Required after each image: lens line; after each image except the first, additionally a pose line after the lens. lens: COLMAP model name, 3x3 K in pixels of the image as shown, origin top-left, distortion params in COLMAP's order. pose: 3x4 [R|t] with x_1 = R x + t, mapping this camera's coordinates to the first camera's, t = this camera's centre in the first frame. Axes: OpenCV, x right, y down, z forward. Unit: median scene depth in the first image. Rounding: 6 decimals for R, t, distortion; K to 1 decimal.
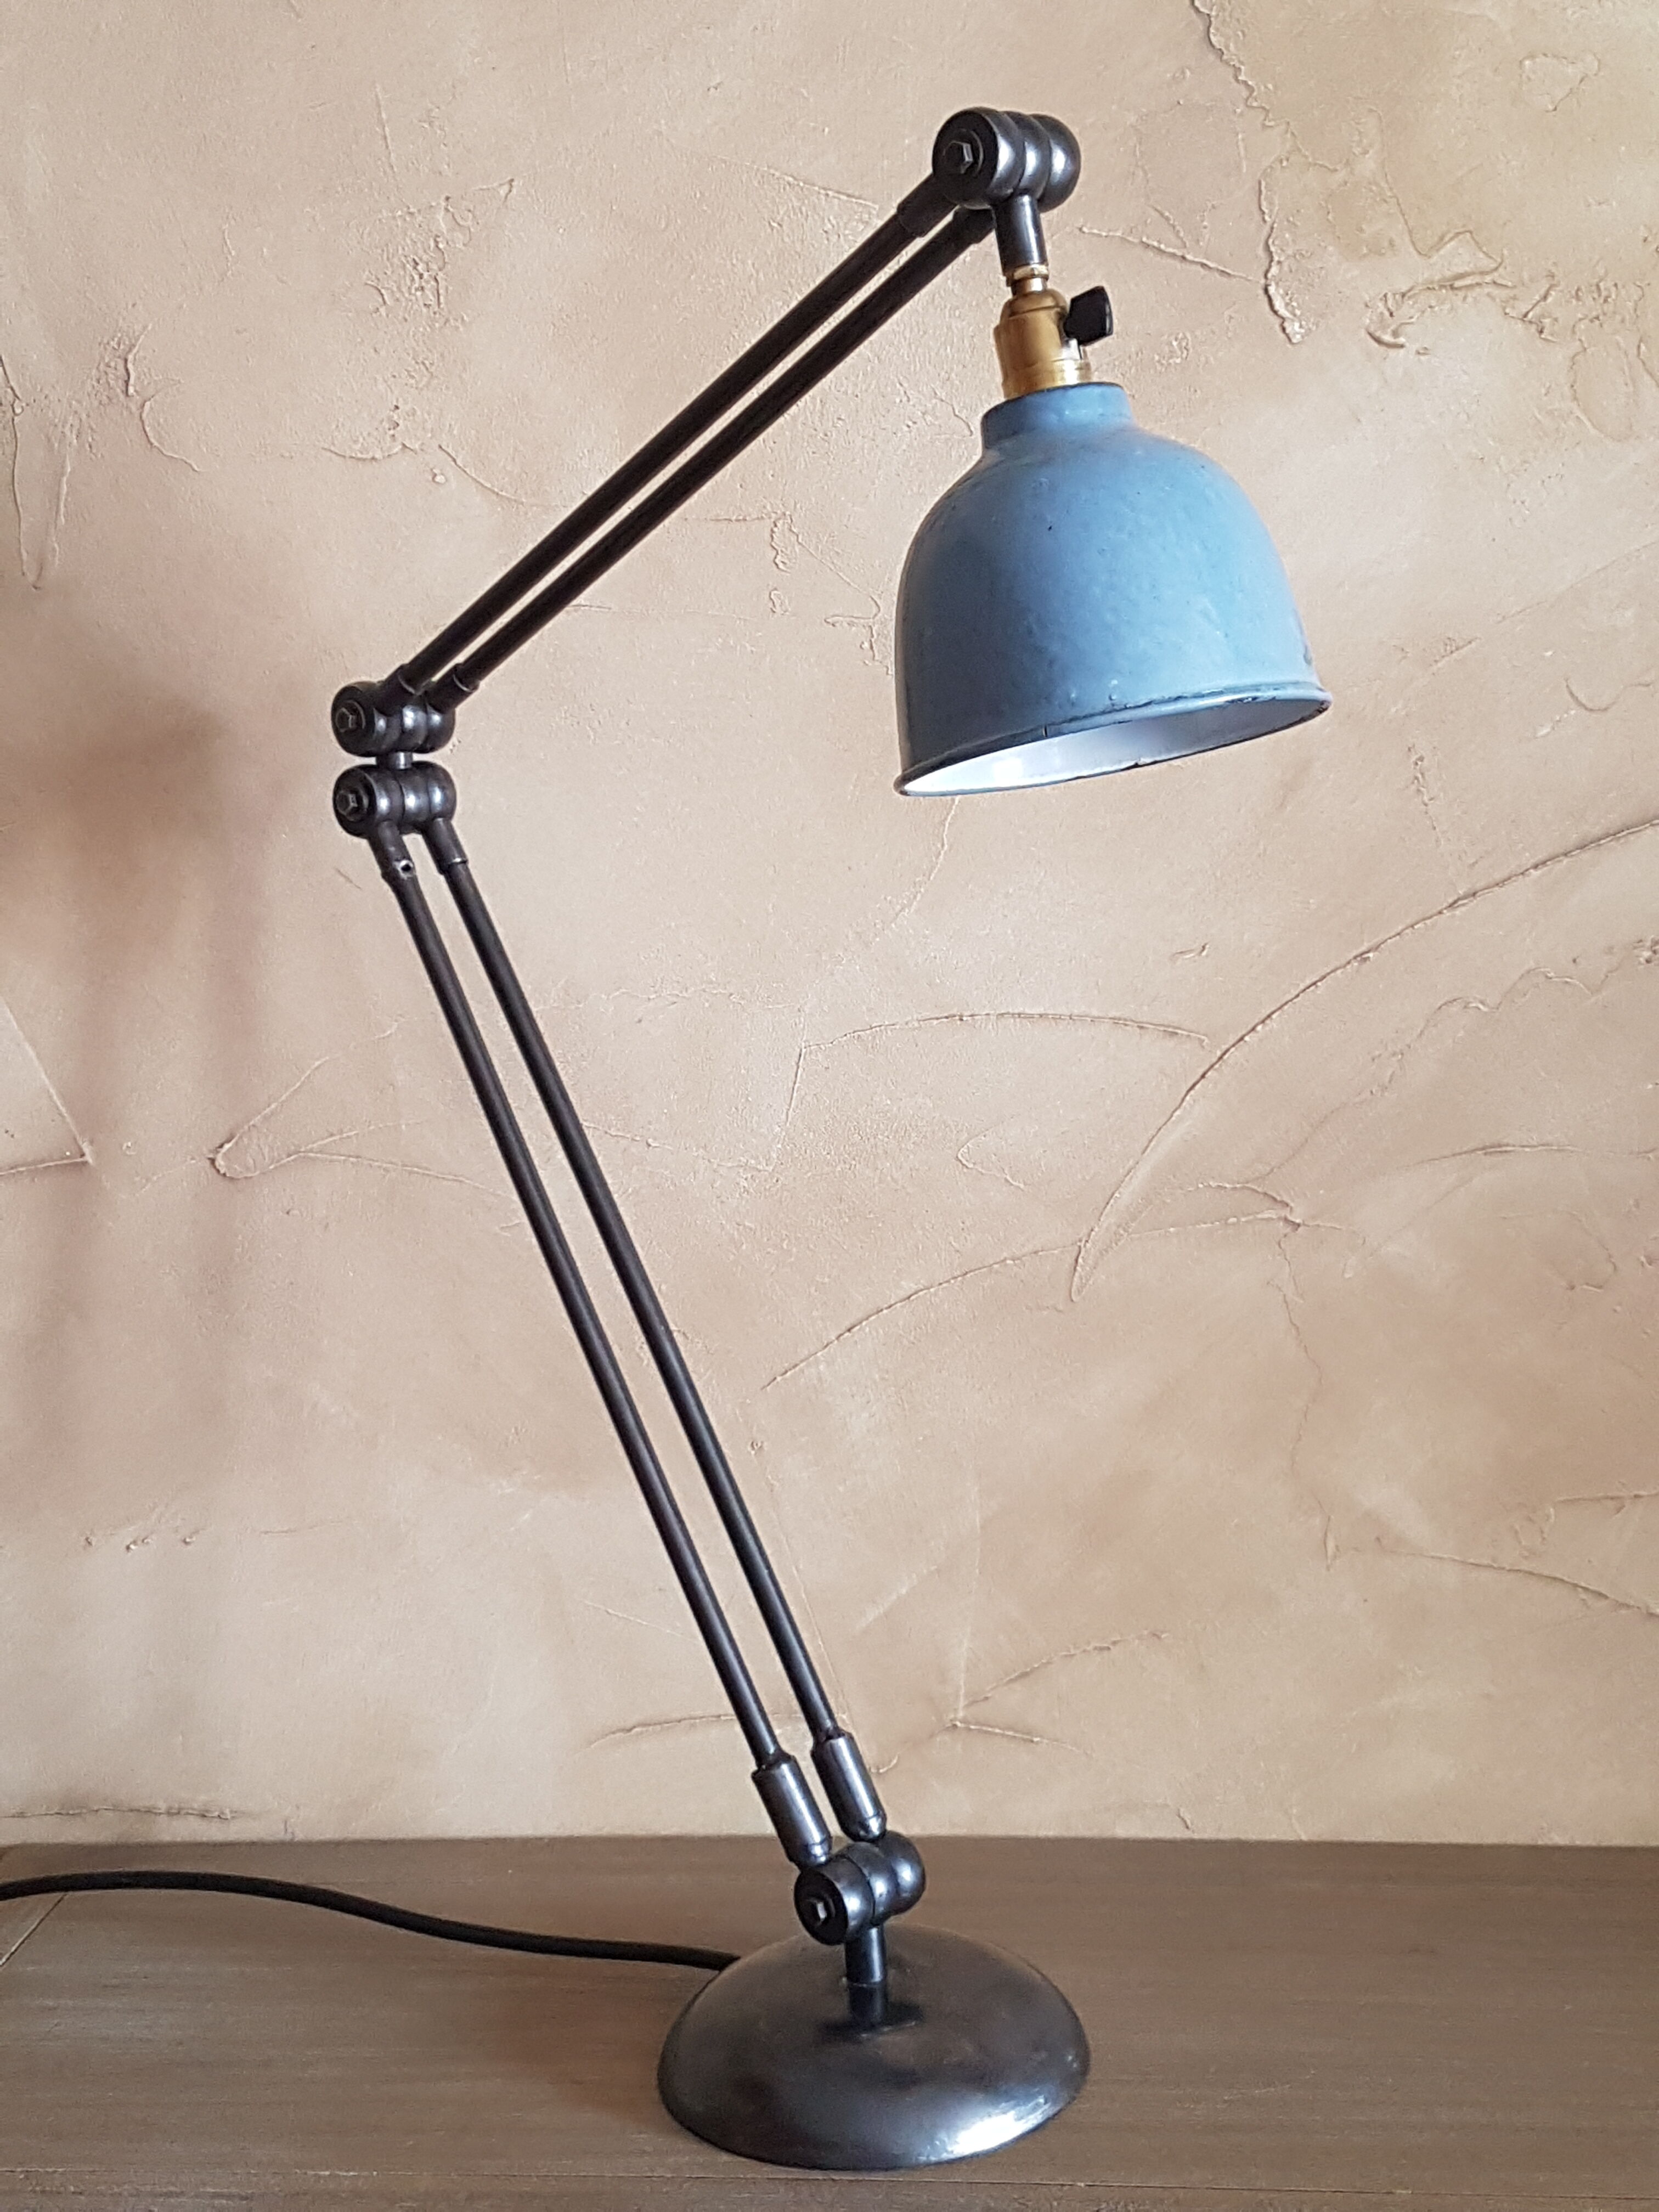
lens RADIAL K [[3248.4, 0, 781.1], [0, 3248.4, 1084.7], [0, 0, 1]] dist [0.219302, 0.000000]
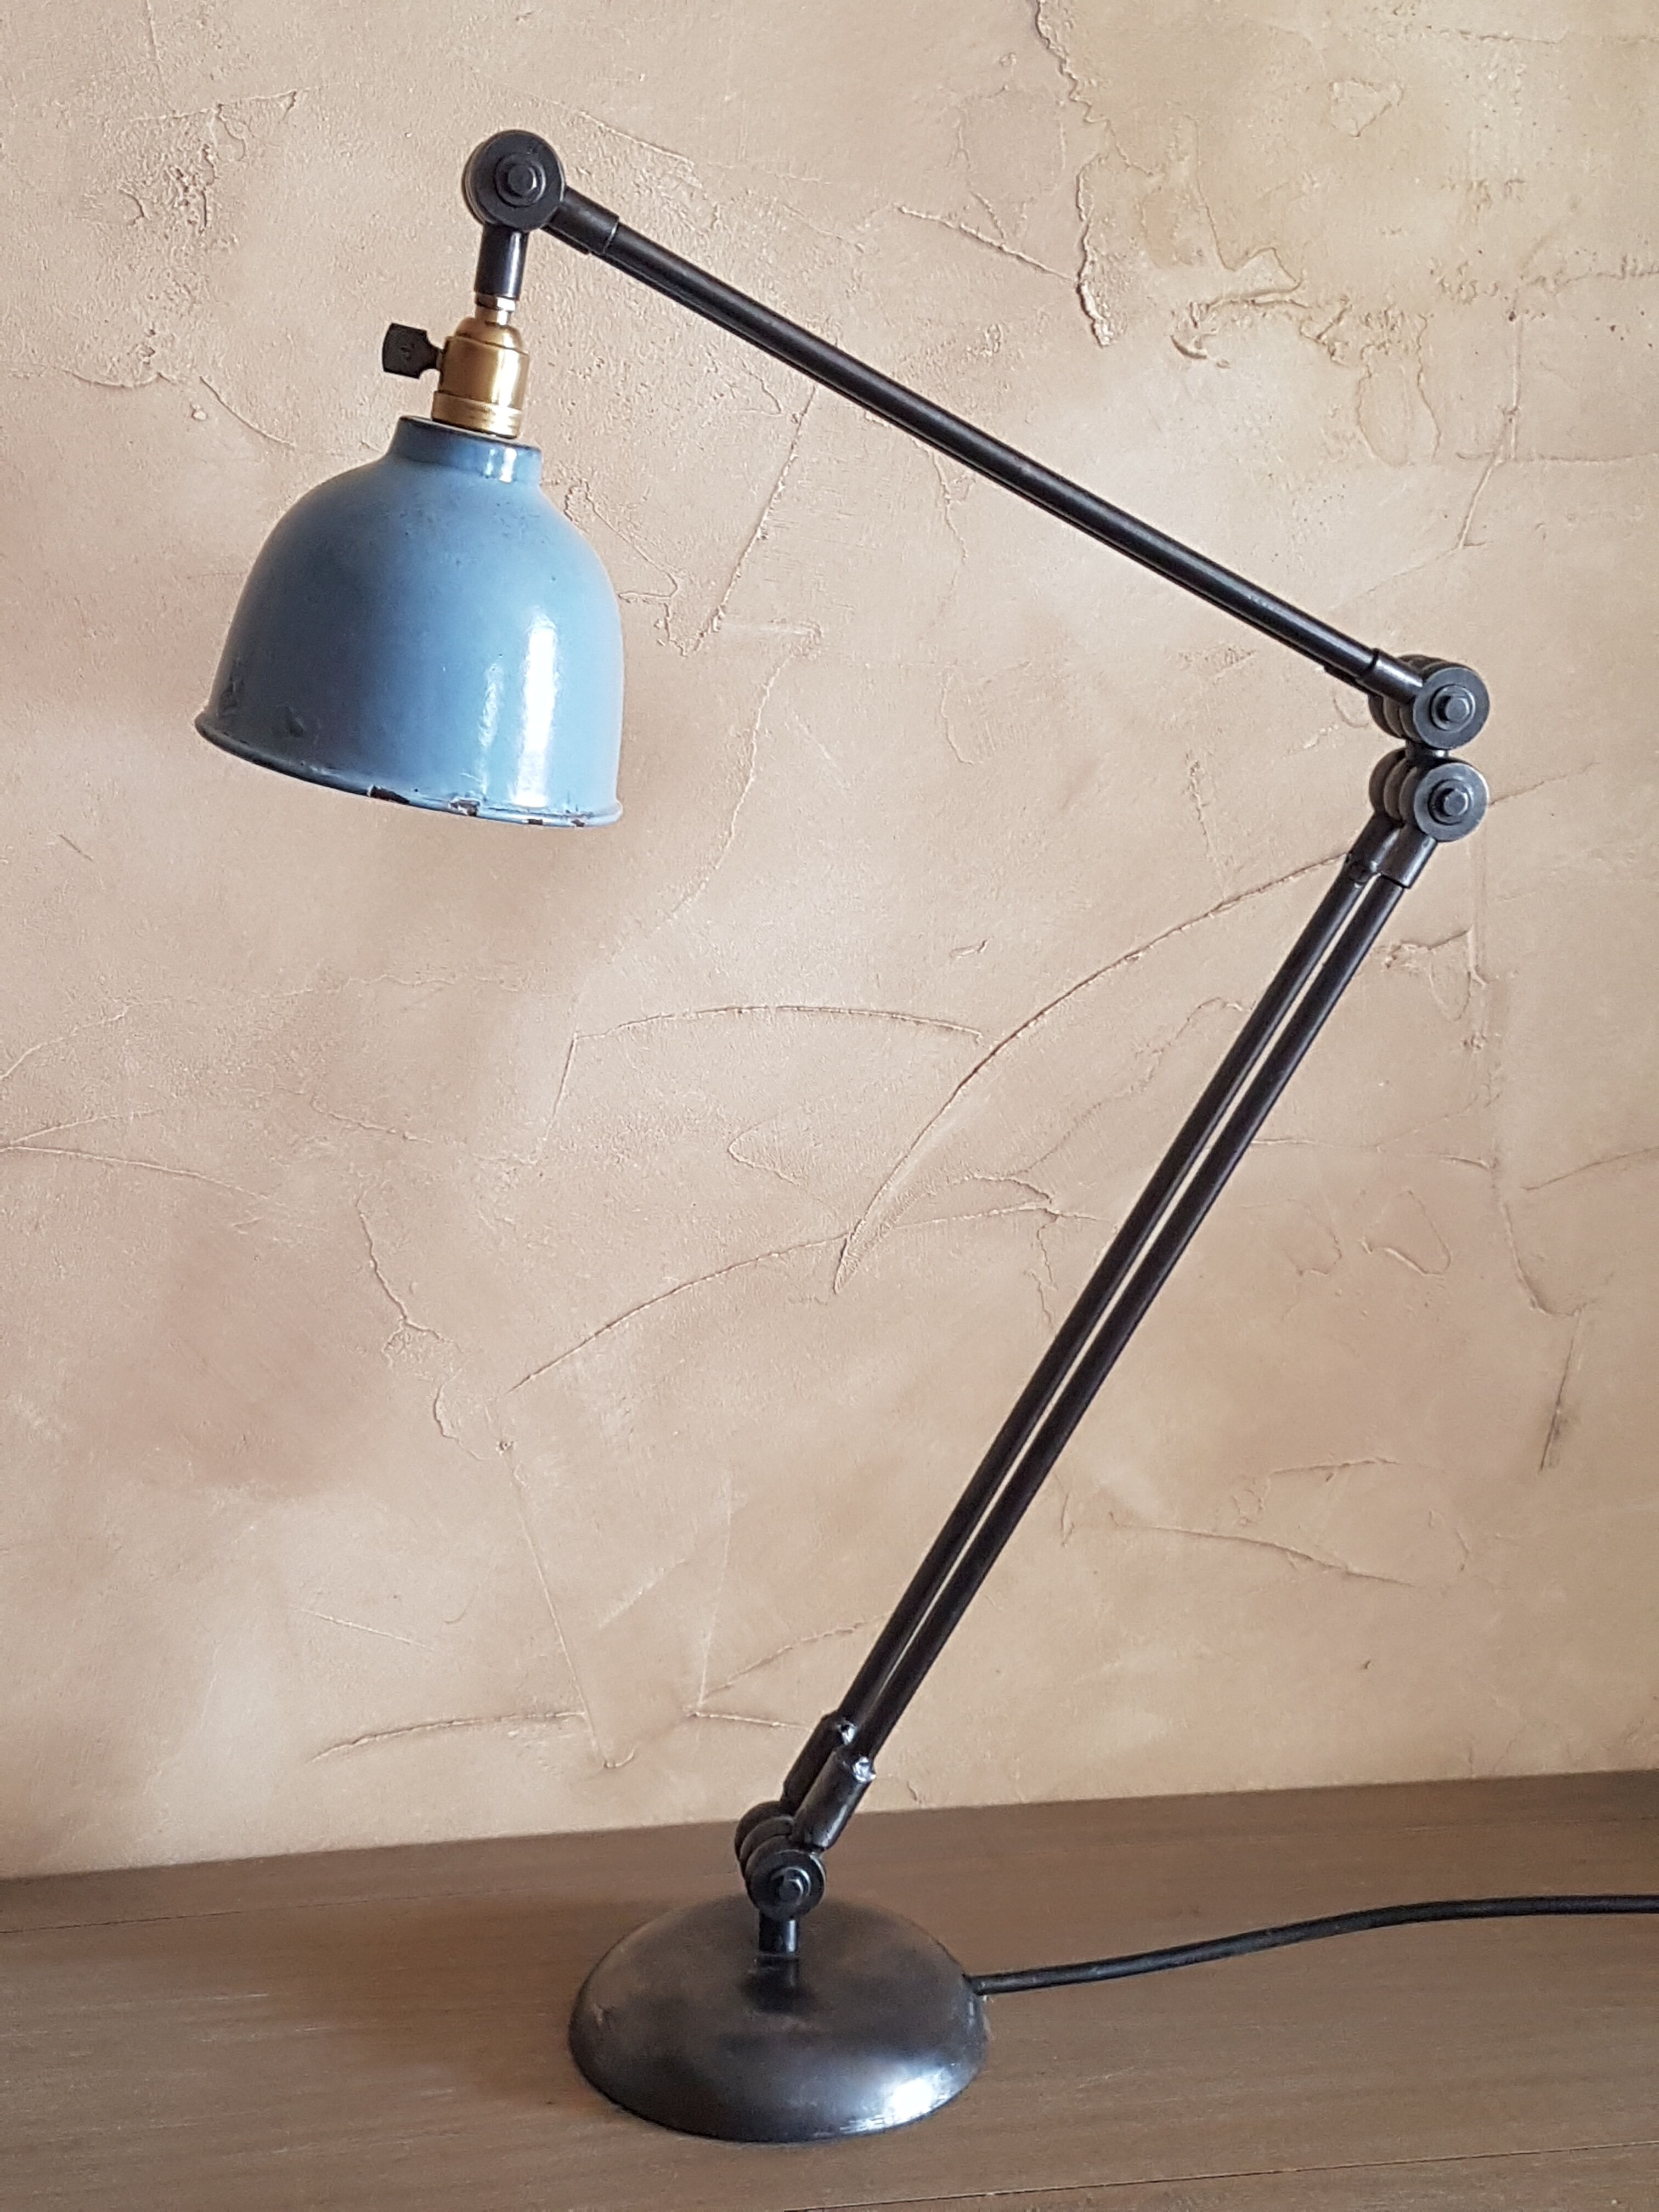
lens RADIAL K [[3248.4, 0, 807.5], [0, 3248.4, 1122.6], [0, 0, 1]] dist [0.219302, 0.000000]
pose [[0.950655, -0.006040, 0.310191, -0.231364], [-0.015611, 0.997613, 0.067270, -0.053519], [-0.309856, -0.068794, 0.948291, 0.063629]]
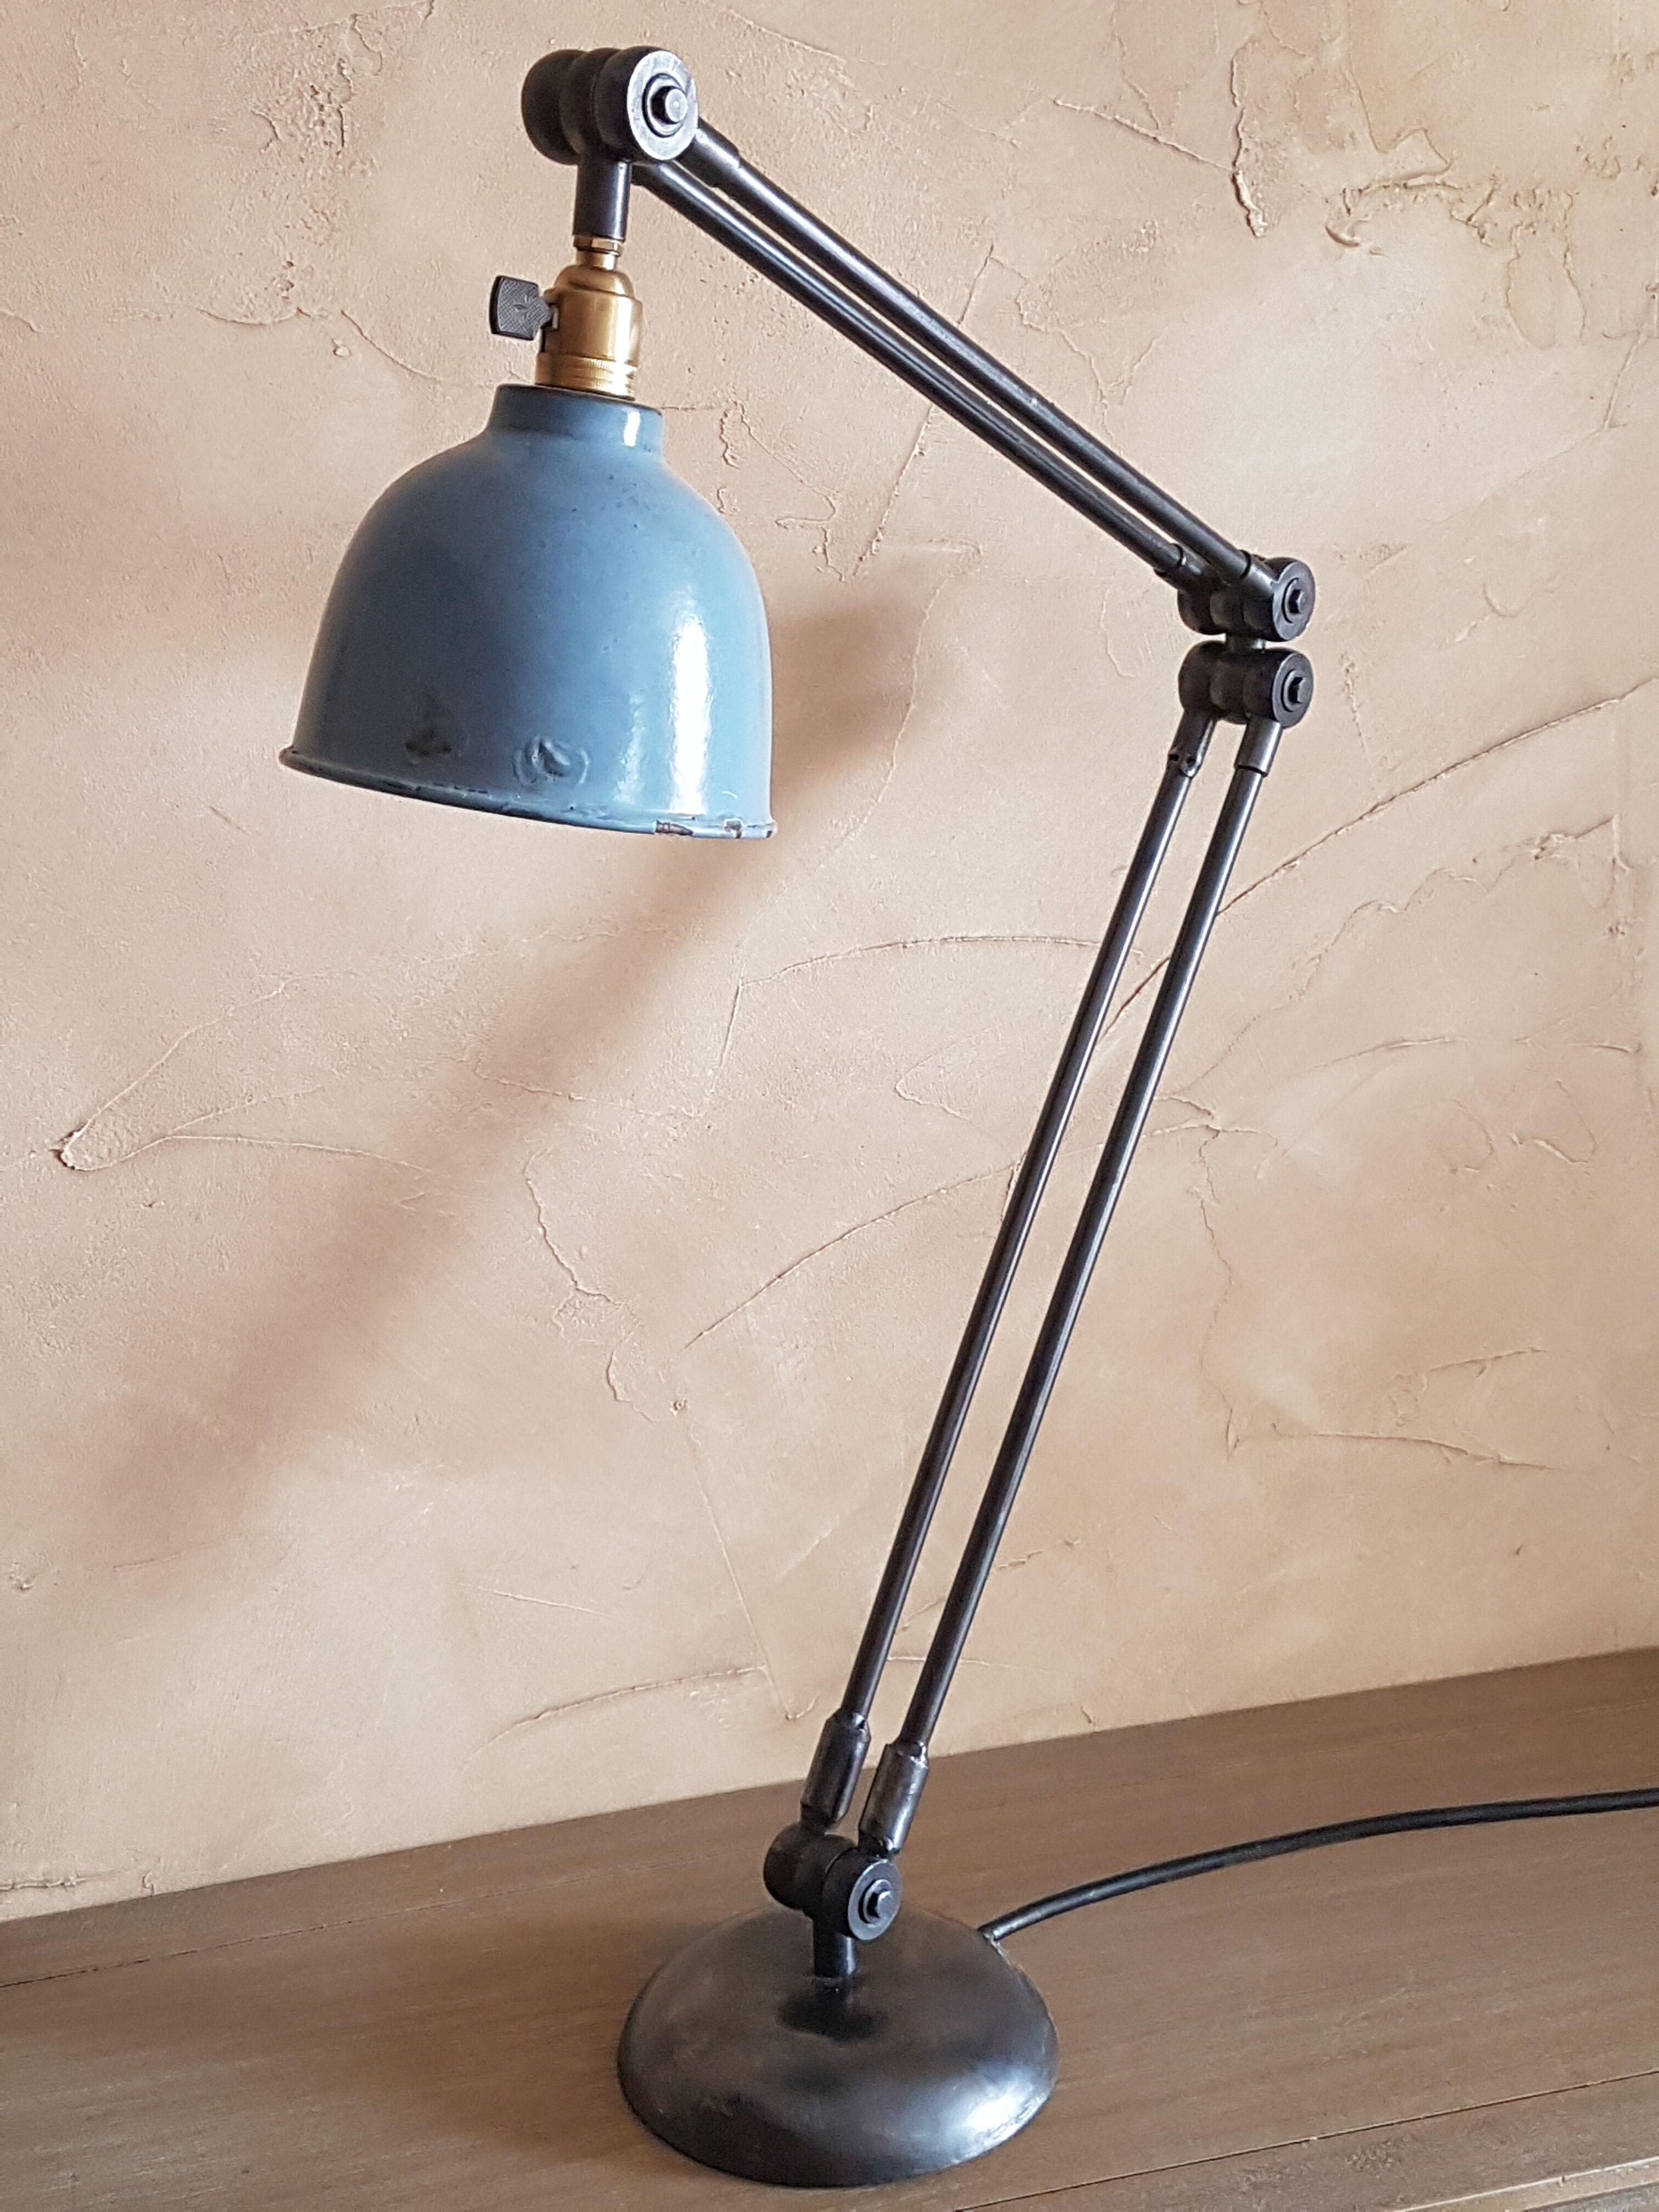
lens RADIAL K [[3248.4, 0, 850.2], [0, 3248.4, 1102.2], [0, 0, 1]] dist [0.219302, 0.000000]
pose [[0.902484, -0.082118, 0.422823, -0.366974], [0.032046, 0.991738, 0.124209, -0.094210], [-0.429530, -0.098547, 0.897659, 0.153280]]
